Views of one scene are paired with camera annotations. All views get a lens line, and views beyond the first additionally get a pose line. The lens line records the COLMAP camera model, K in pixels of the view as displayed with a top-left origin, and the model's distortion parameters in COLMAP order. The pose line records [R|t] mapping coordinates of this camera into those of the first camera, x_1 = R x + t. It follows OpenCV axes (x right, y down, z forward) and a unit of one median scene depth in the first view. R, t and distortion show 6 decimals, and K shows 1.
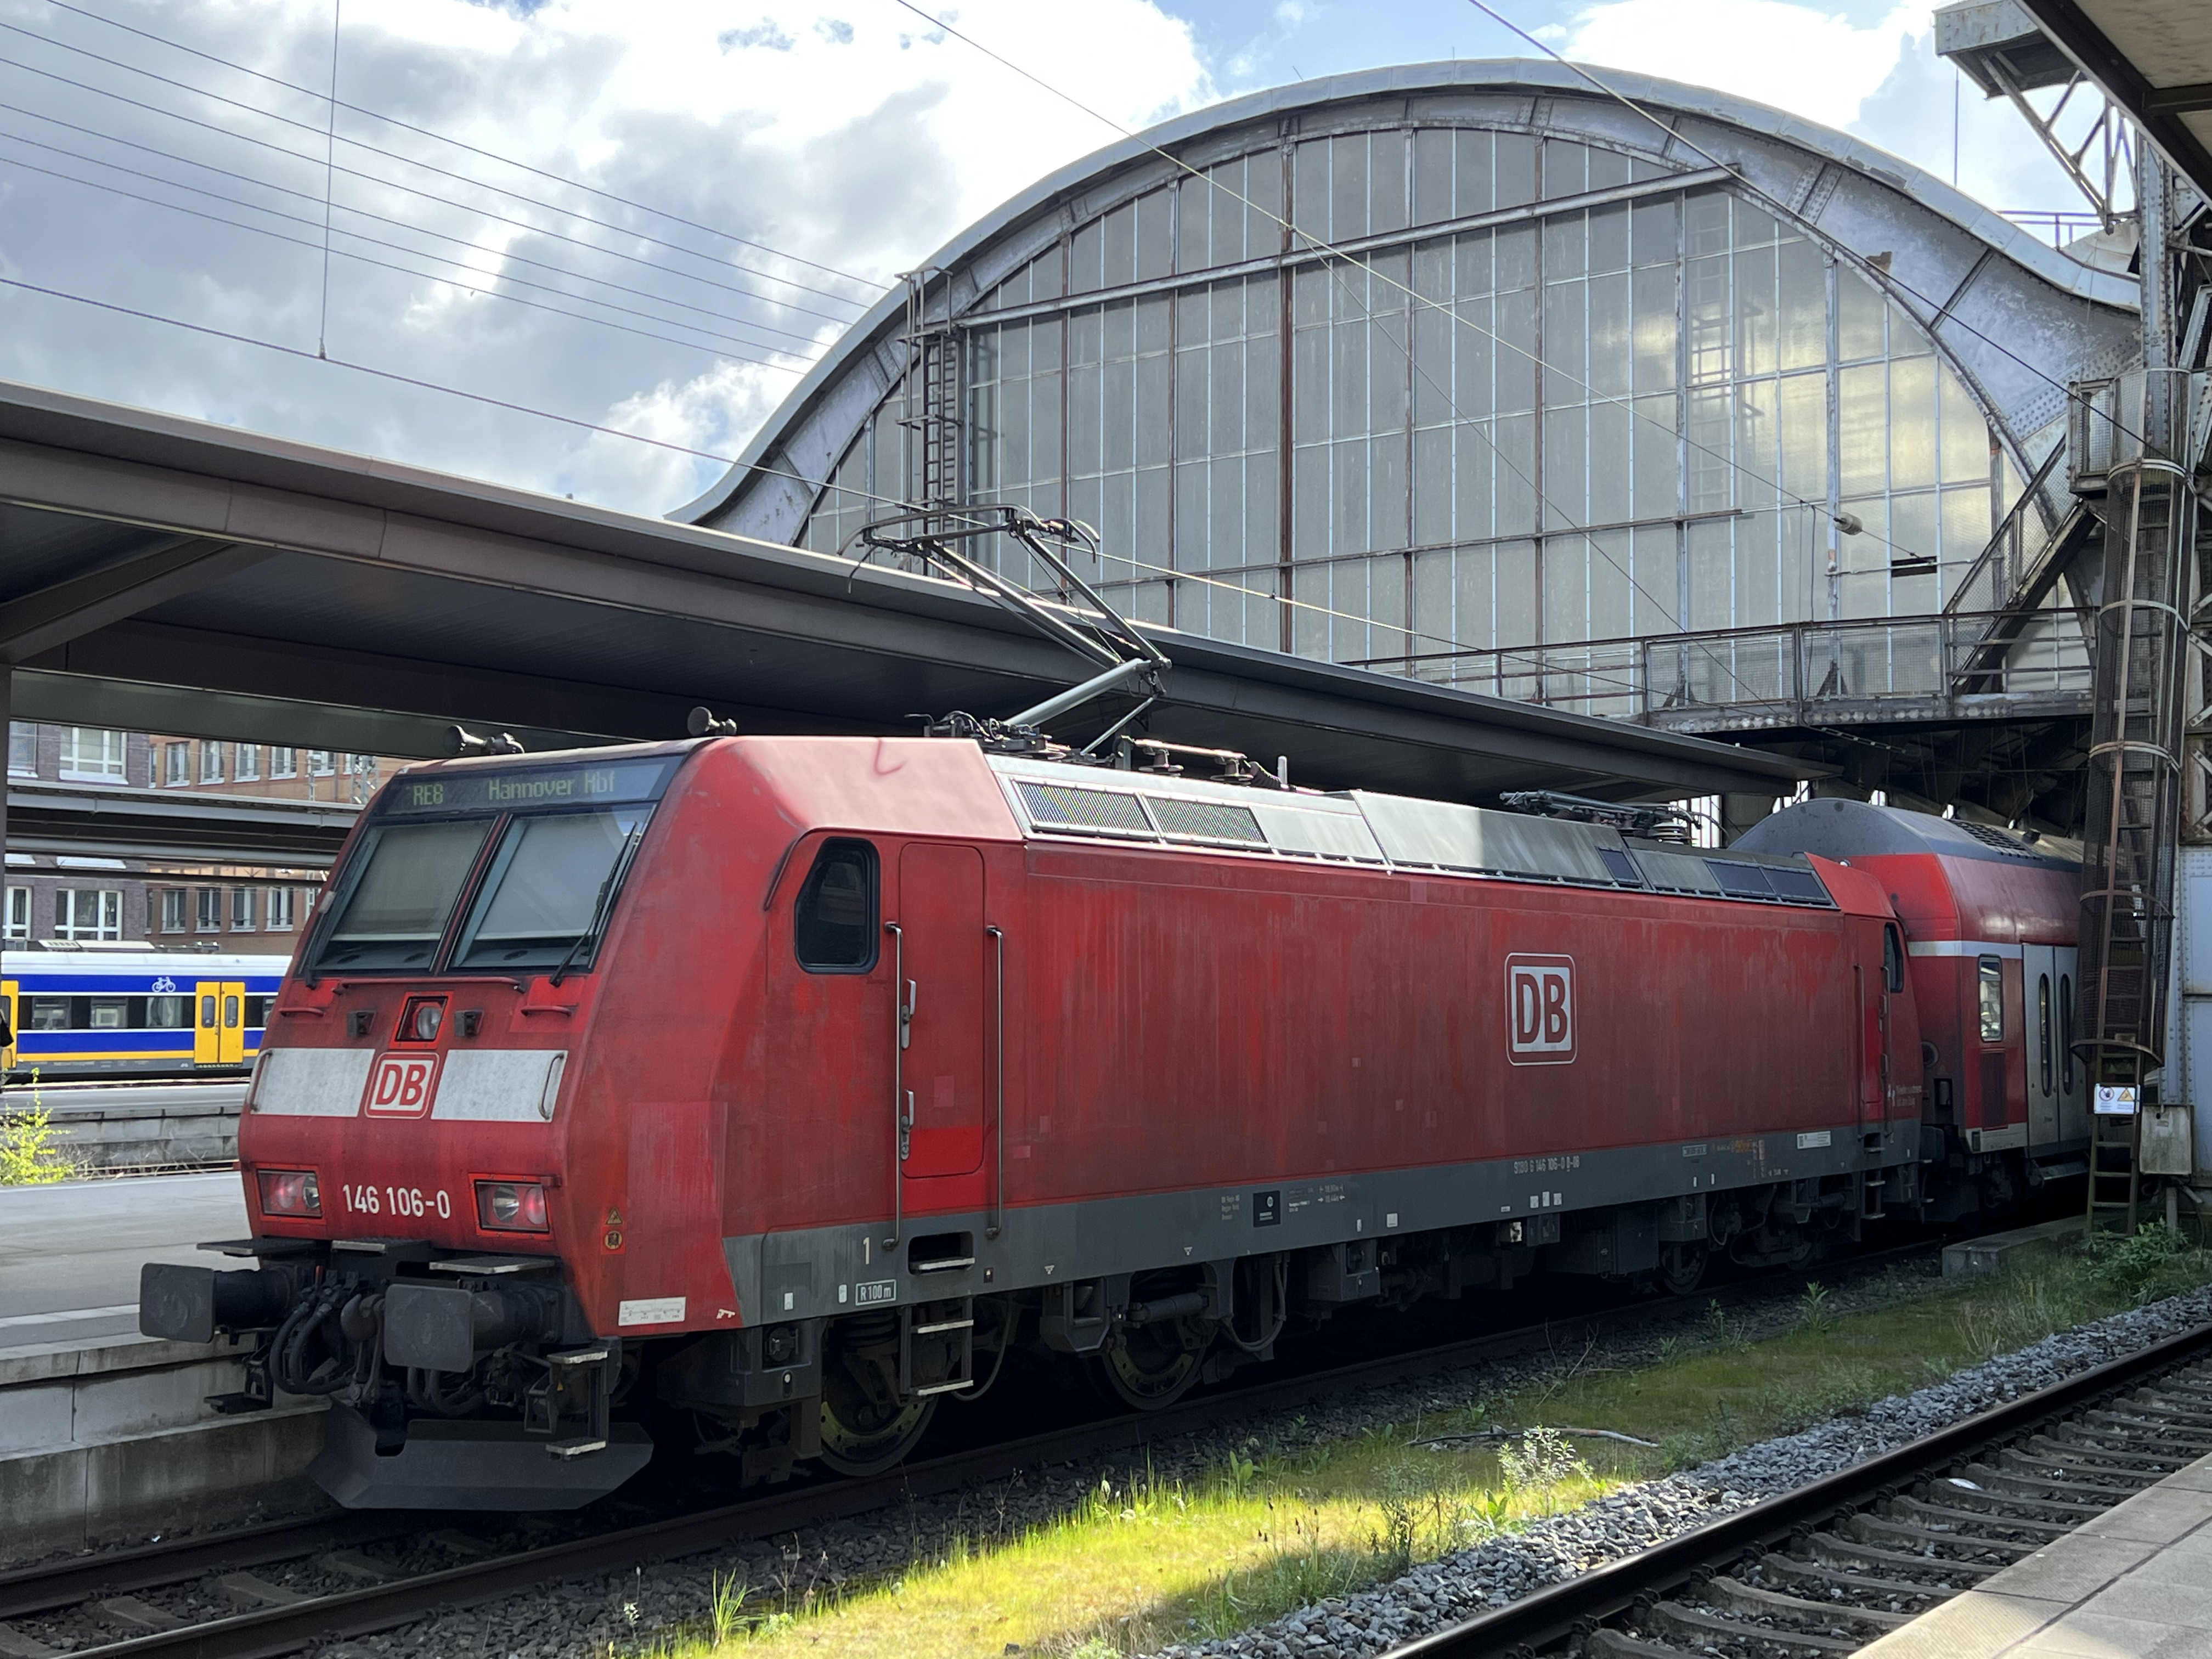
lens RADIAL K [[2562.4, 0, 1111.1], [0, 2562.4, 825.4], [0, 0, 1]] dist [0.102210, 0.000000]
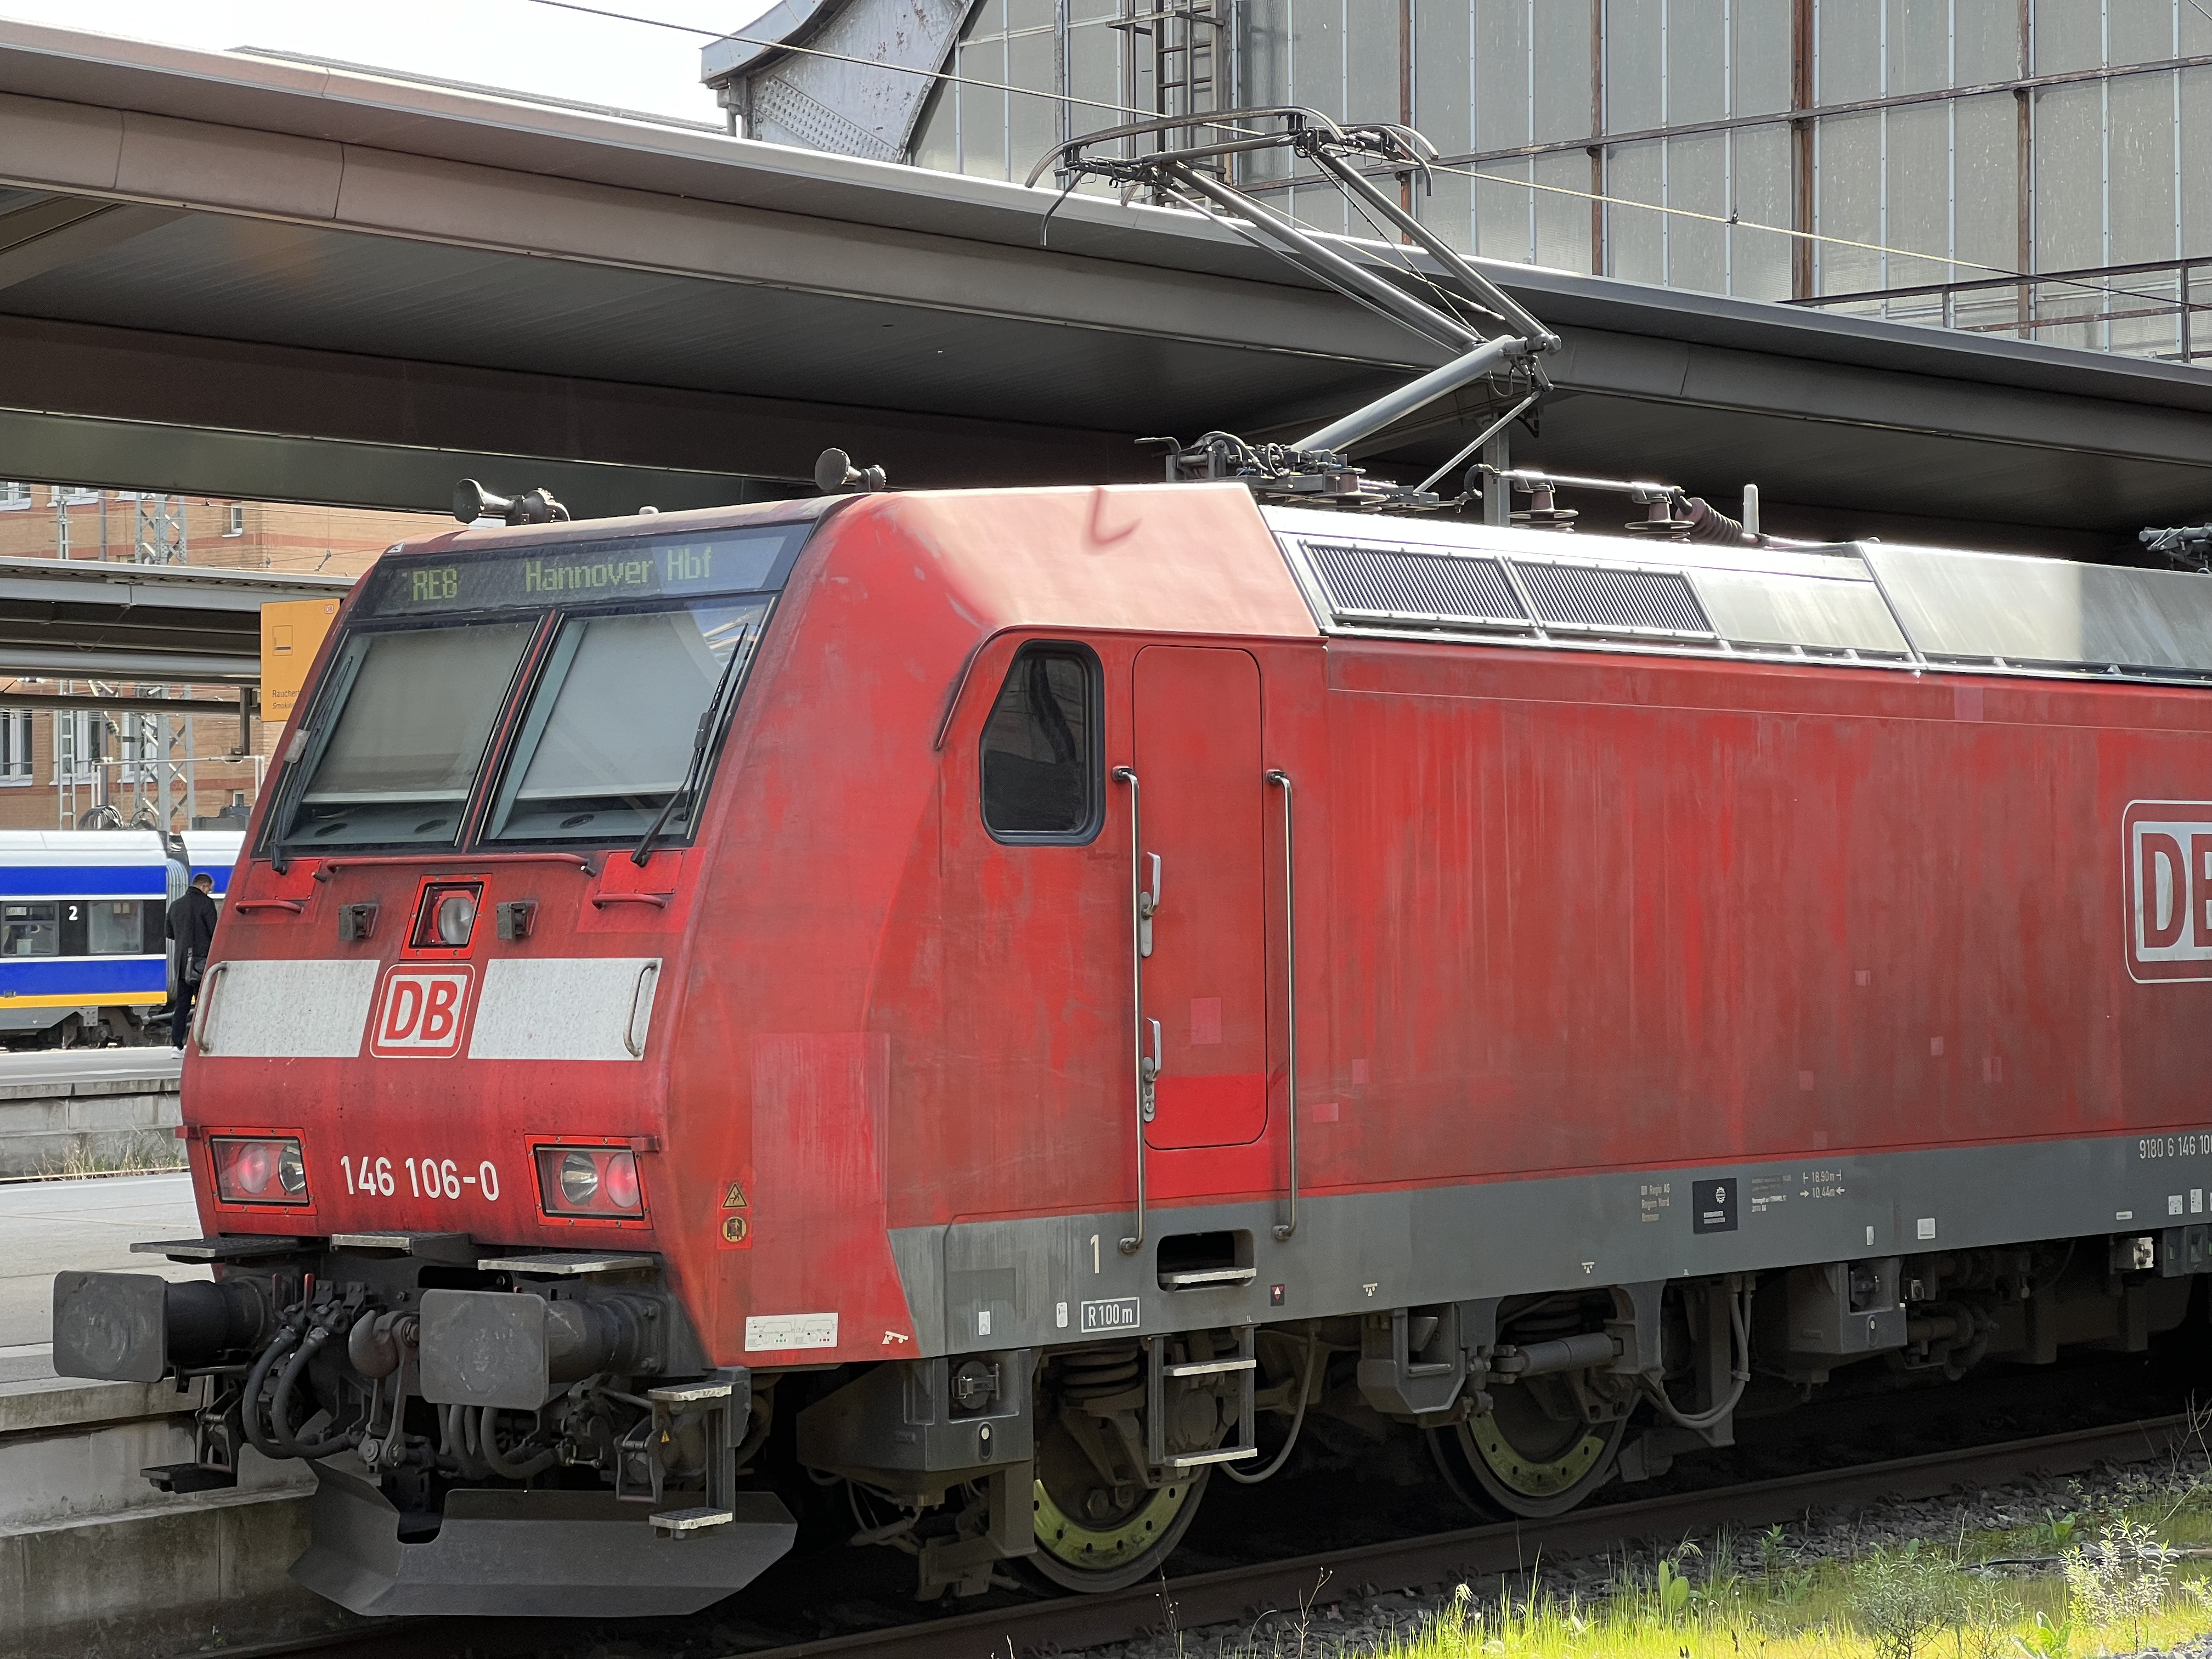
lens RADIAL K [[4904.2, 0, 1091.0], [0, 4904.2, 810.3], [0, 0, 1]] dist [0.233141, 0.000000]
pose [[0.996022, -0.012767, -0.088190, 0.015652], [0.017069, 0.998692, 0.048194, -0.010455], [0.087460, -0.049508, 0.994937, -0.228567]]
